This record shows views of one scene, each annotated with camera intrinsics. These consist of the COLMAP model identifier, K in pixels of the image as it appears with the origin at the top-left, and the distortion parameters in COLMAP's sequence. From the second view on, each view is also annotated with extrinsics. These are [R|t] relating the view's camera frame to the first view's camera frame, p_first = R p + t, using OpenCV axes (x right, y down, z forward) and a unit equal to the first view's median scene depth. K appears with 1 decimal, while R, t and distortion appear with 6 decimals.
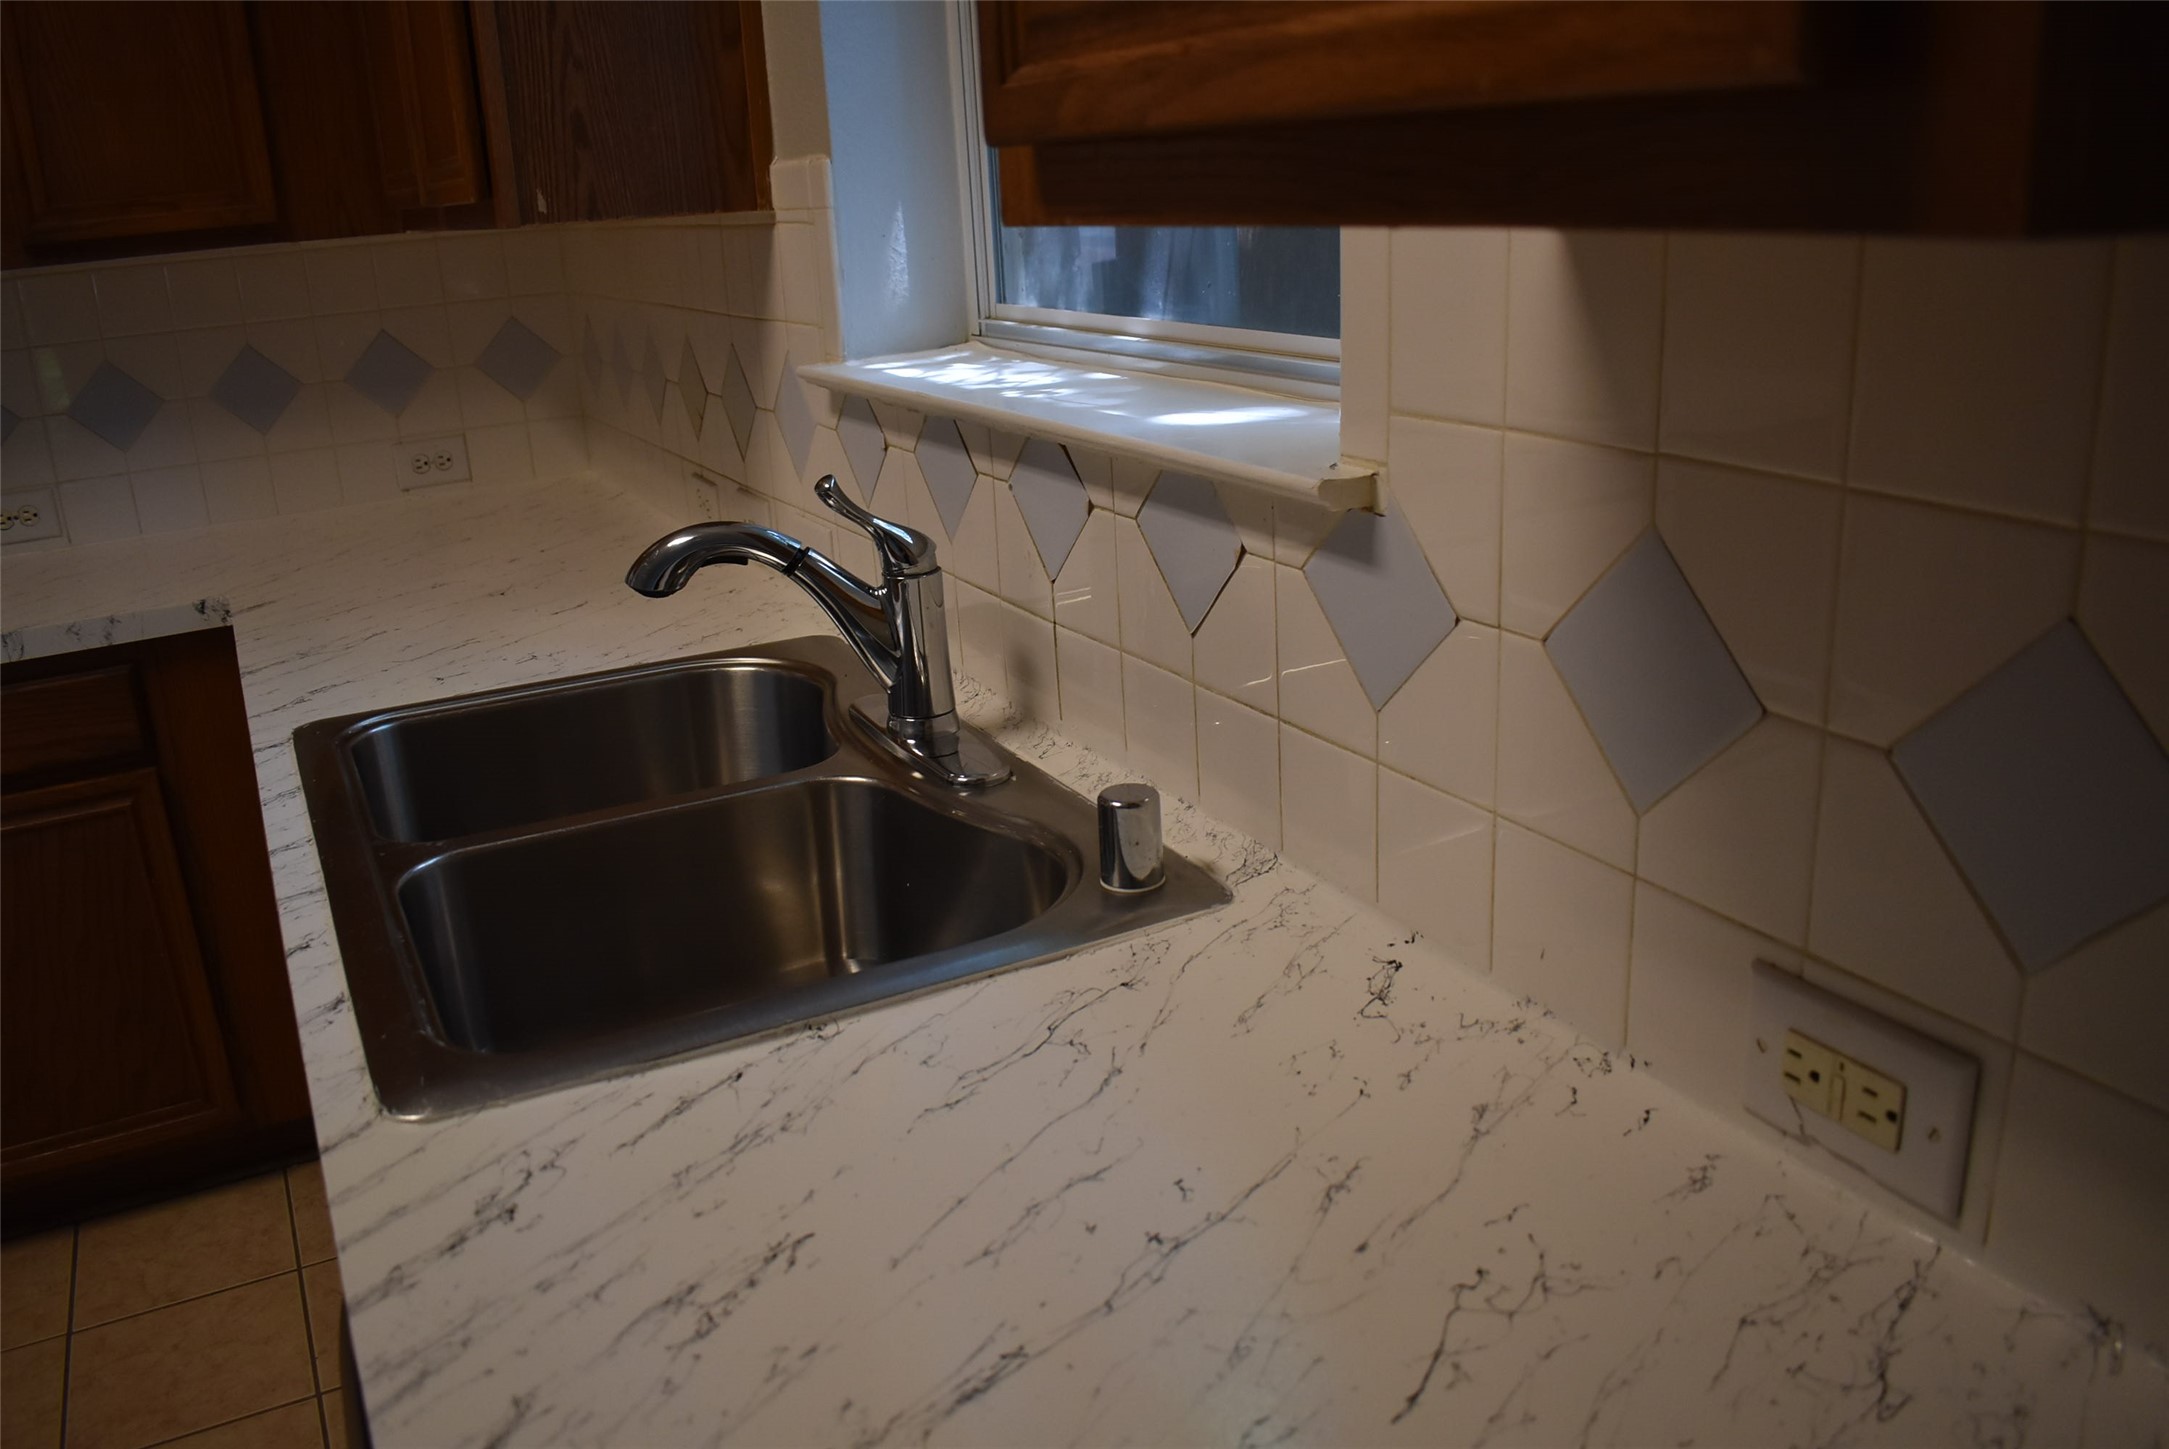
lens RADIAL K [[1683.3, 0, 1085.3], [0, 1683.3, 719.5], [0, 0, 1]] dist [-0.097071, 0.017899]
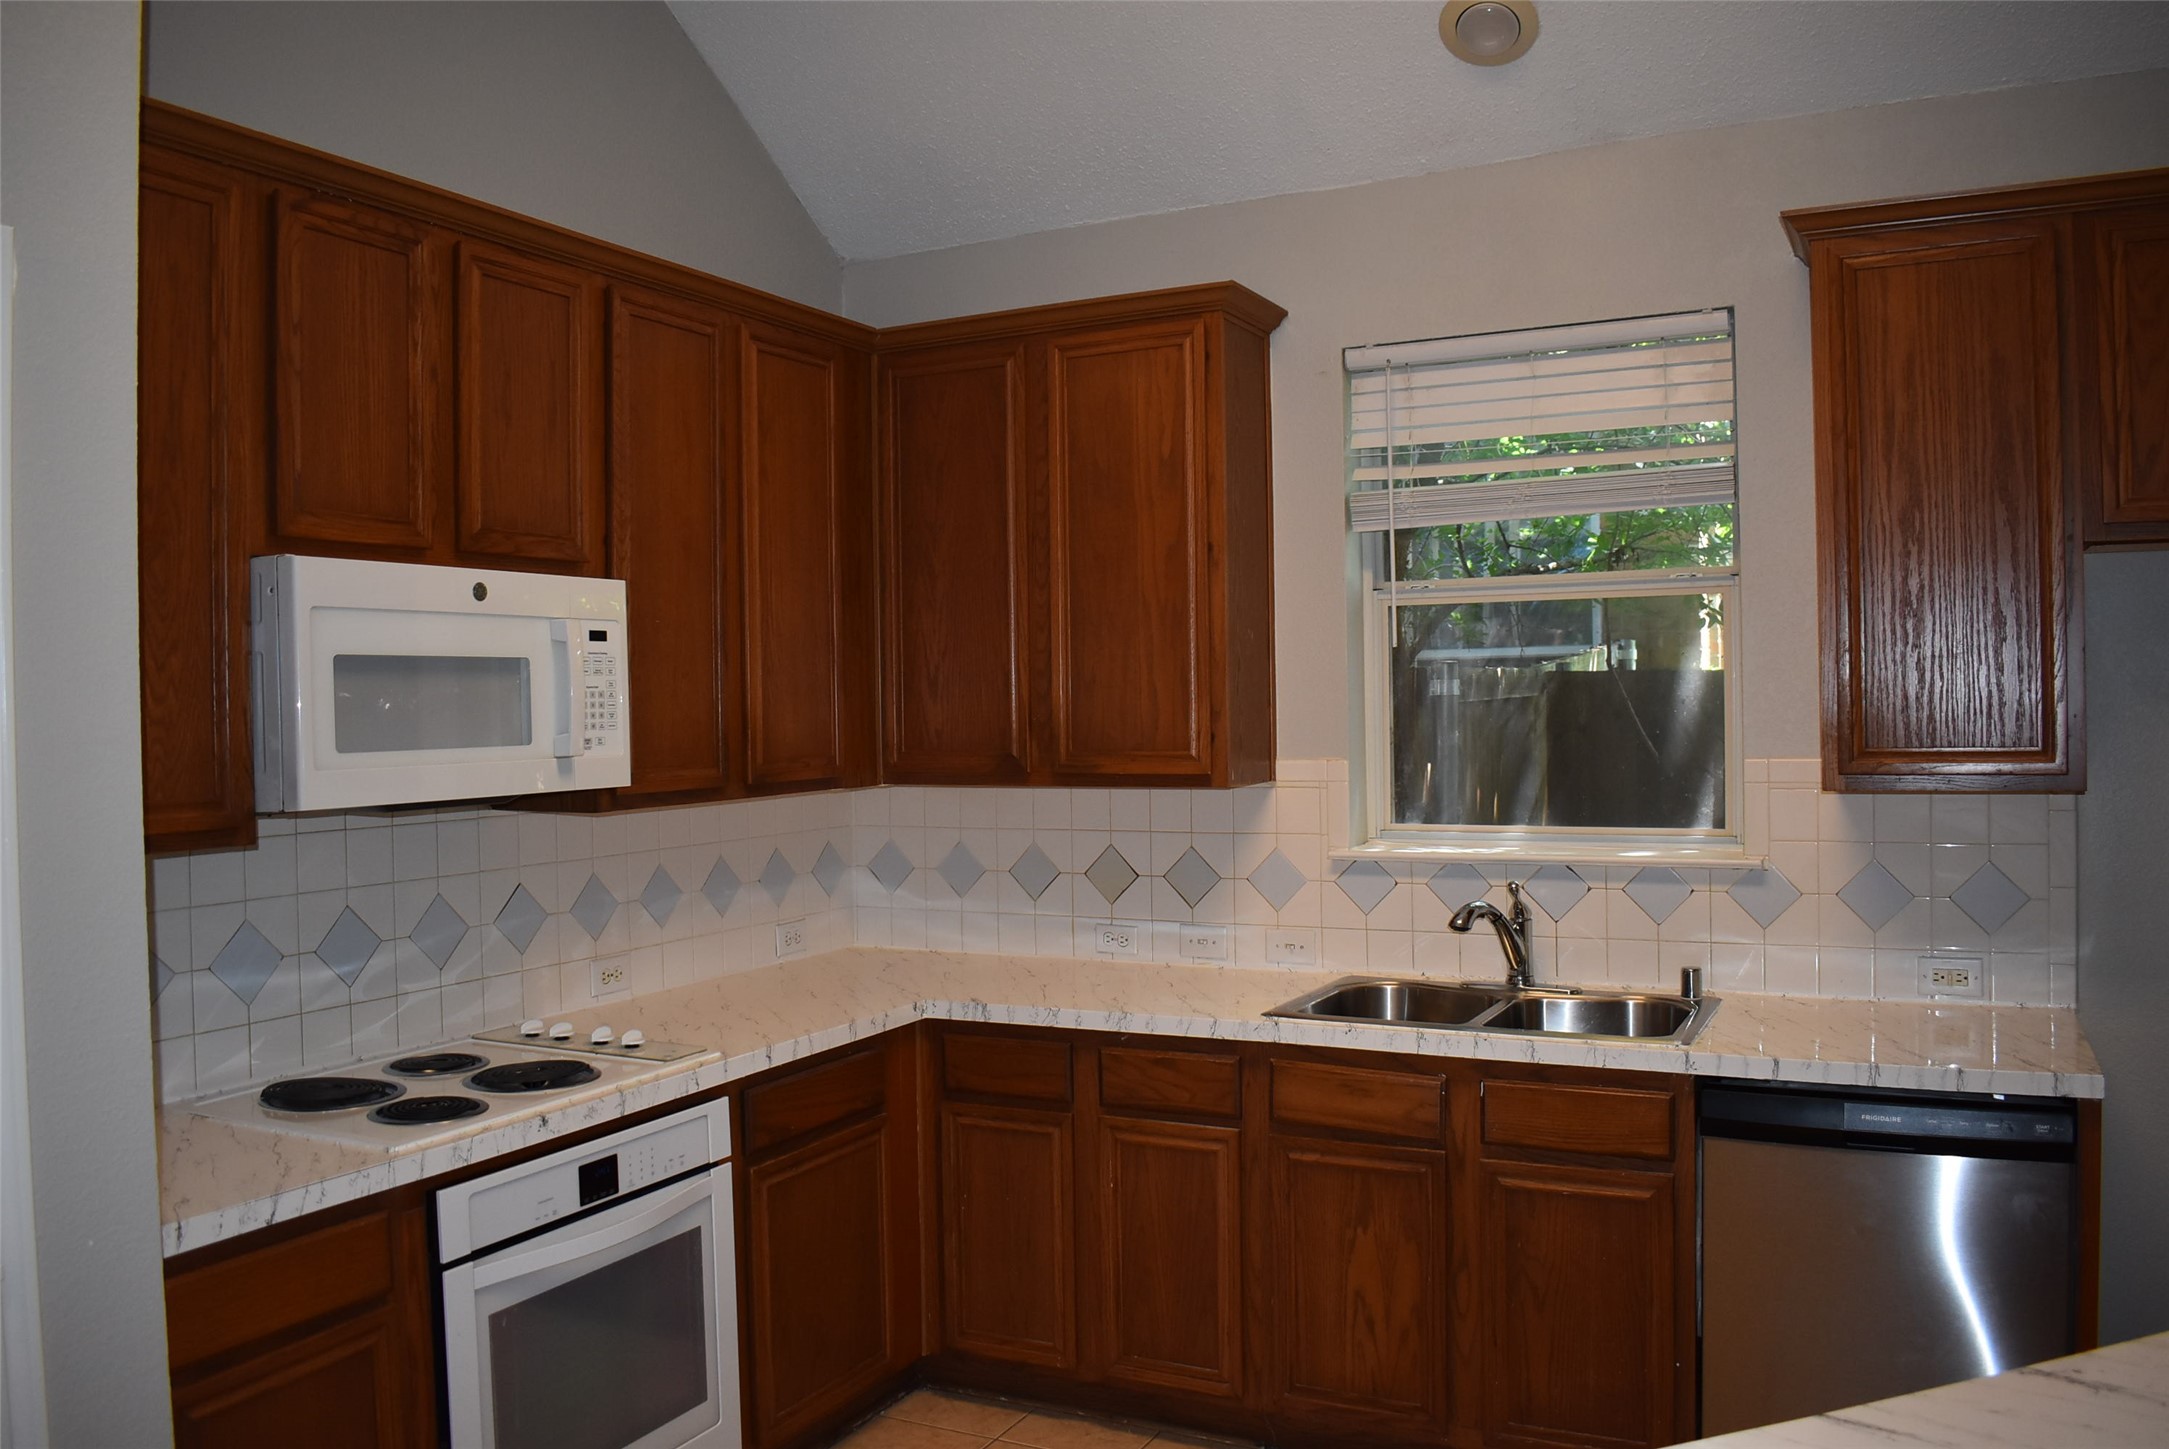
lens RADIAL K [[1683.3, 0, 1079.5], [0, 1683.3, 716.0], [0, 0, 1]] dist [-0.097071, 0.017899]
pose [[0.822659, 0.032821, 0.567587, -2.103859], [0.153896, 0.948206, -0.277887, 0.221839], [-0.547310, 0.315955, 0.774999, -0.709653]]
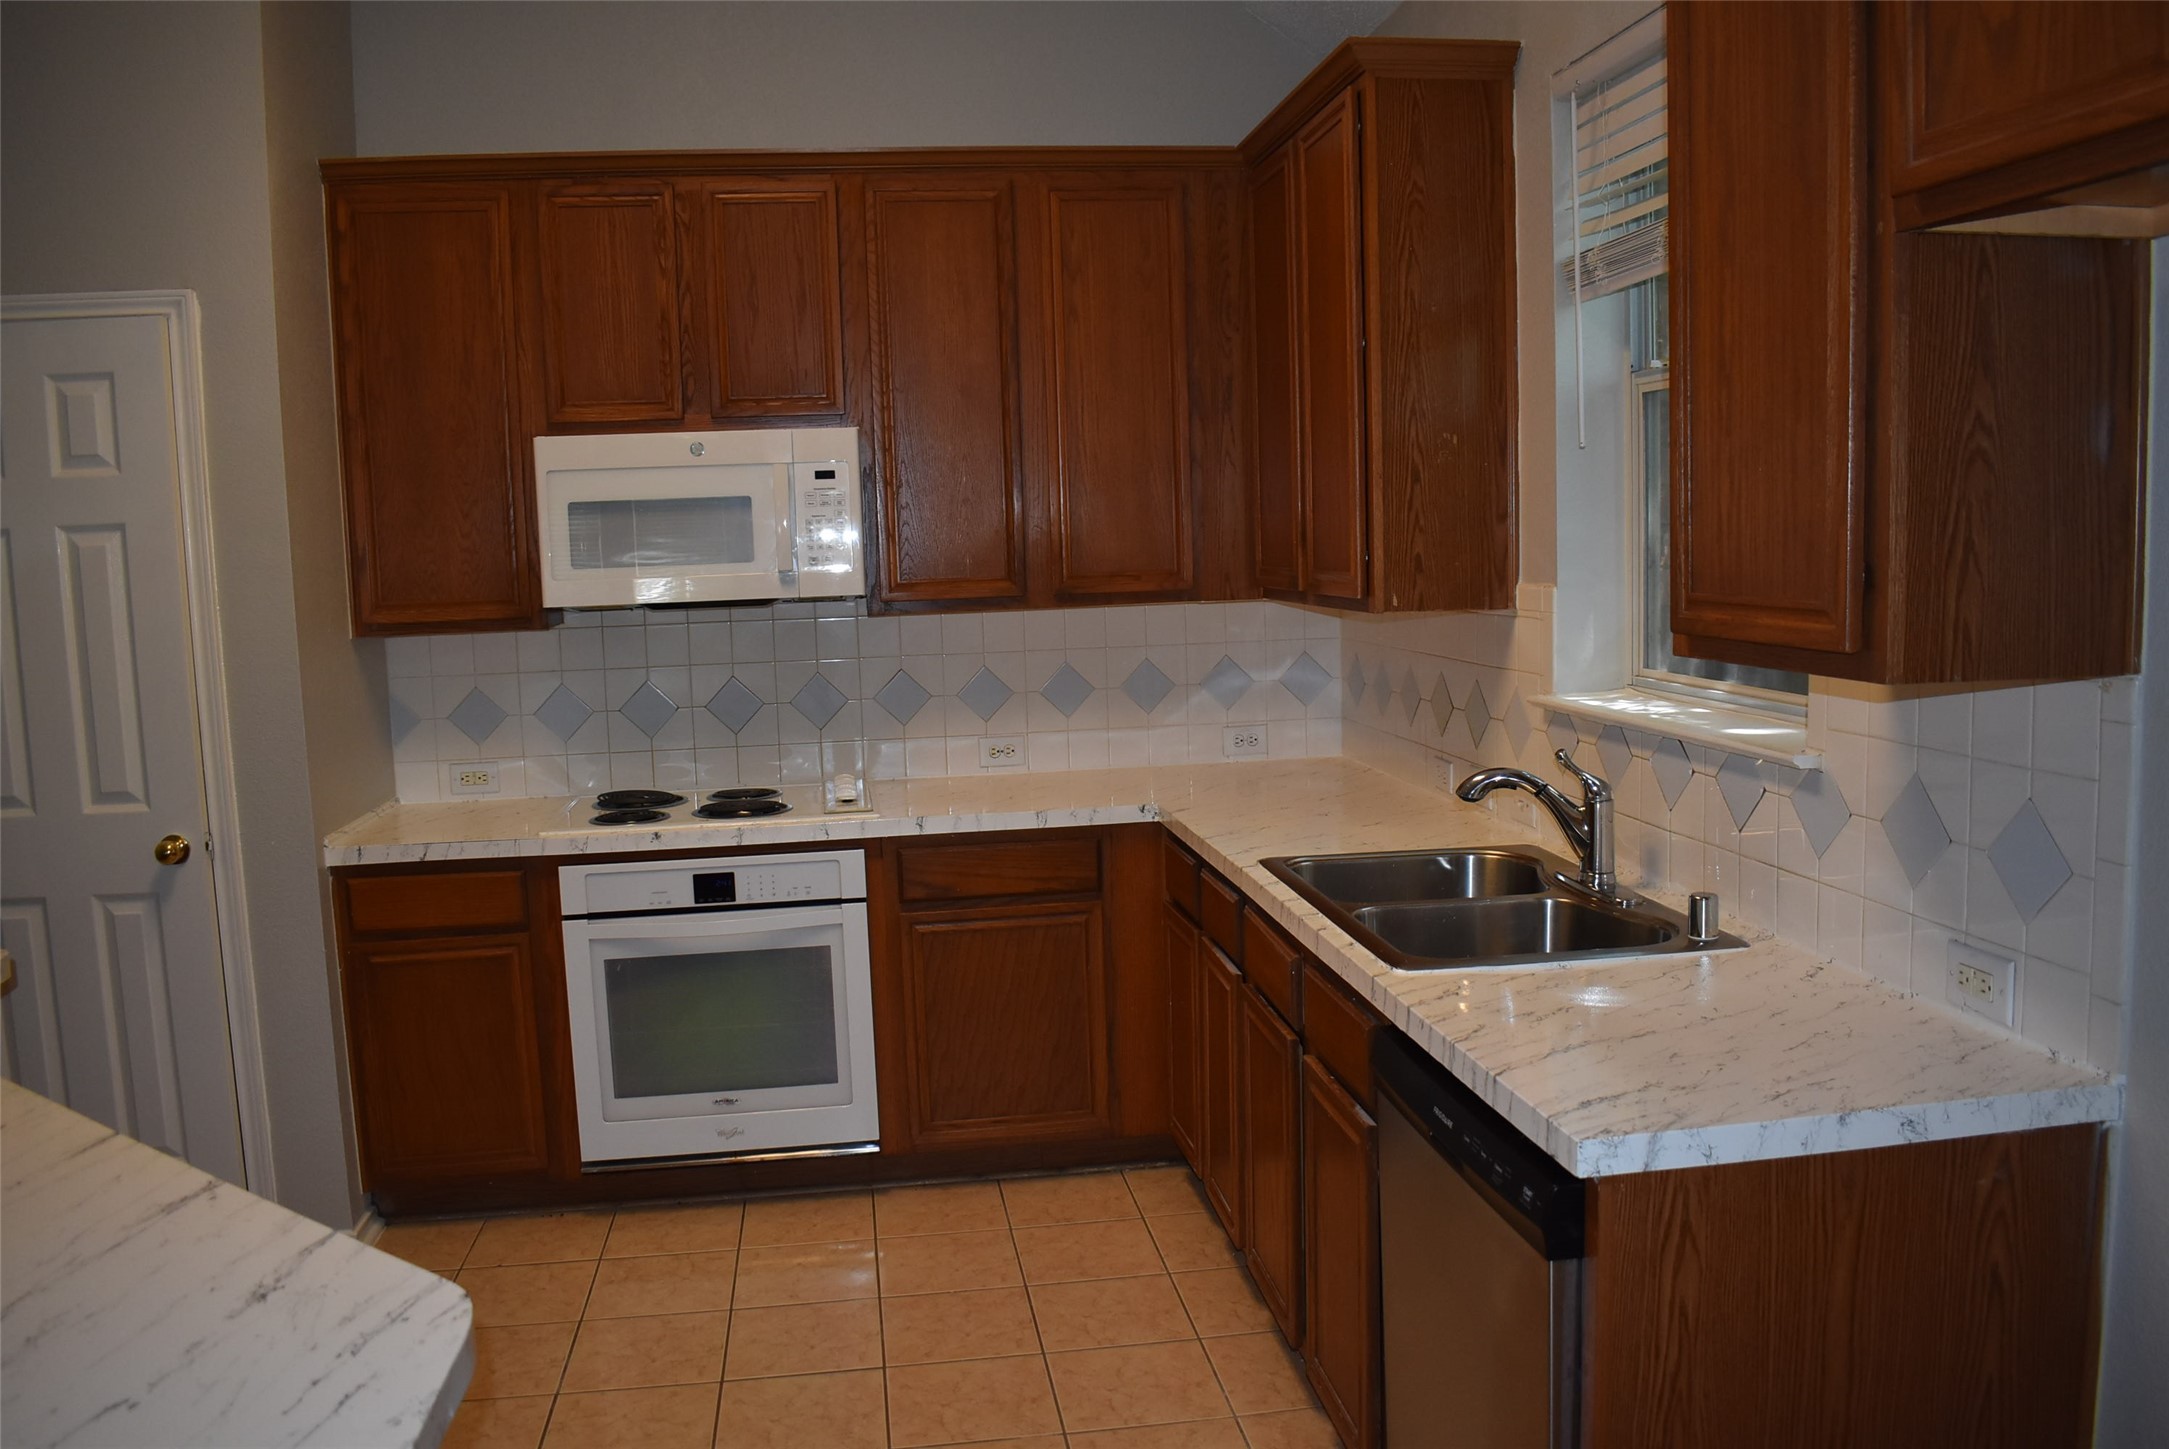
lens RADIAL K [[1683.3, 0, 1091.7], [0, 1683.3, 724.3], [0, 0, 1]] dist [-0.097071, 0.017899]
pose [[0.941461, 0.060393, -0.331667, -0.017119], [-0.122138, 0.978088, -0.168599, 0.230491], [0.314217, 0.199238, 0.928209, -1.044141]]
